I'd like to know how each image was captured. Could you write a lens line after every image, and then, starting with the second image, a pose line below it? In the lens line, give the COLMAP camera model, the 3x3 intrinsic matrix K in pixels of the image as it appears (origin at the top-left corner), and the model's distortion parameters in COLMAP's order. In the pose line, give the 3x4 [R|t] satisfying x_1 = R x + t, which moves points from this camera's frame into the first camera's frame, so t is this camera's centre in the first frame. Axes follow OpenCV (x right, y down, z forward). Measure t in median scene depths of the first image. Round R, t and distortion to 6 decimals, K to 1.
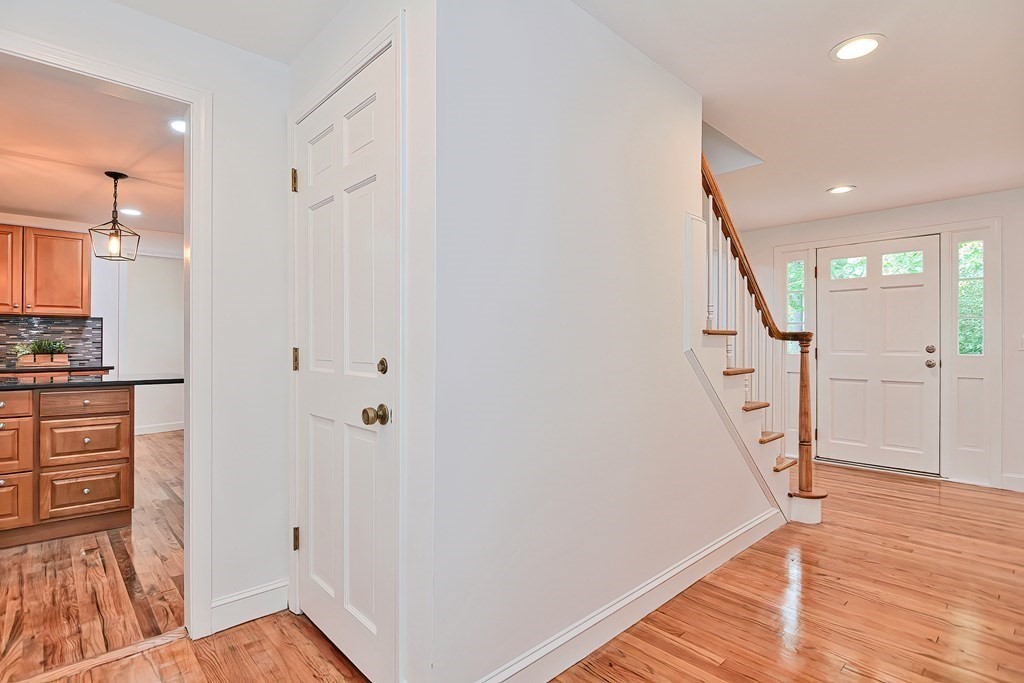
lens RADIAL K [[497.6, 0, 528.1], [0, 497.6, 341.6], [0, 0, 1]] dist [-0.000387, -0.002482]
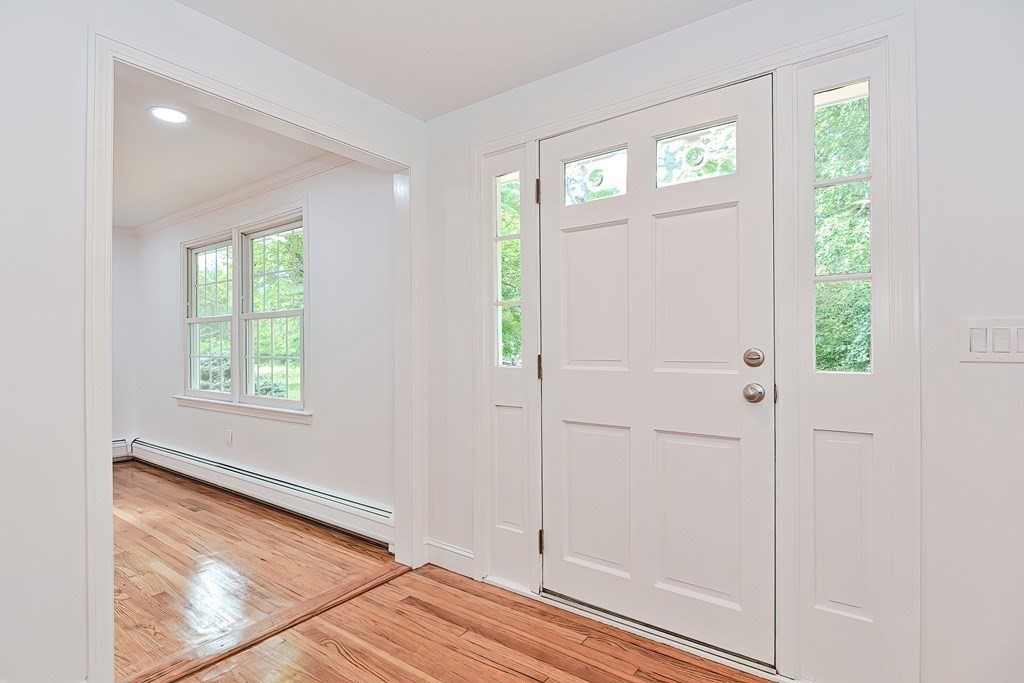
lens RADIAL K [[497.6, 0, 516.8], [0, 497.6, 347.1], [0, 0, 1]] dist [-0.000387, -0.002482]
pose [[0.985600, -0.003693, 0.169053, 0.546565], [0.003006, 0.999986, 0.004316, 0.003047], [-0.169067, -0.003746, 0.985597, 0.626710]]
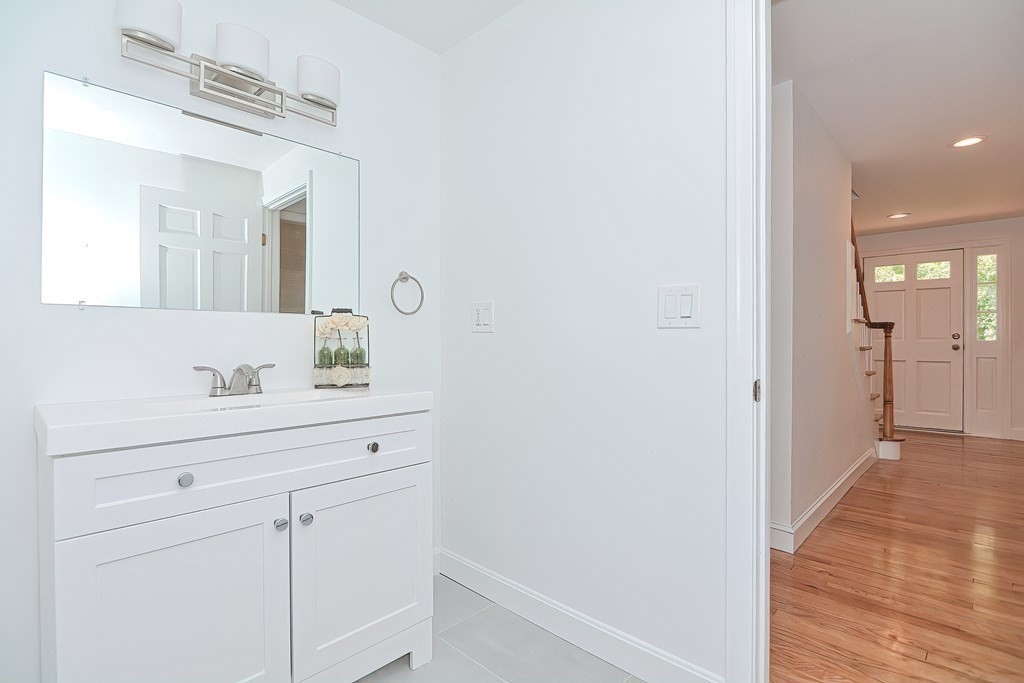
lens RADIAL K [[497.6, 0, 518.4], [0, 497.6, 341.2], [0, 0, 1]] dist [-0.000387, -0.002482]
pose [[0.998473, -0.003036, 0.055150, -0.419260], [0.002628, 0.999969, 0.007481, 0.015443], [-0.055171, -0.007325, 0.998450, -0.247855]]
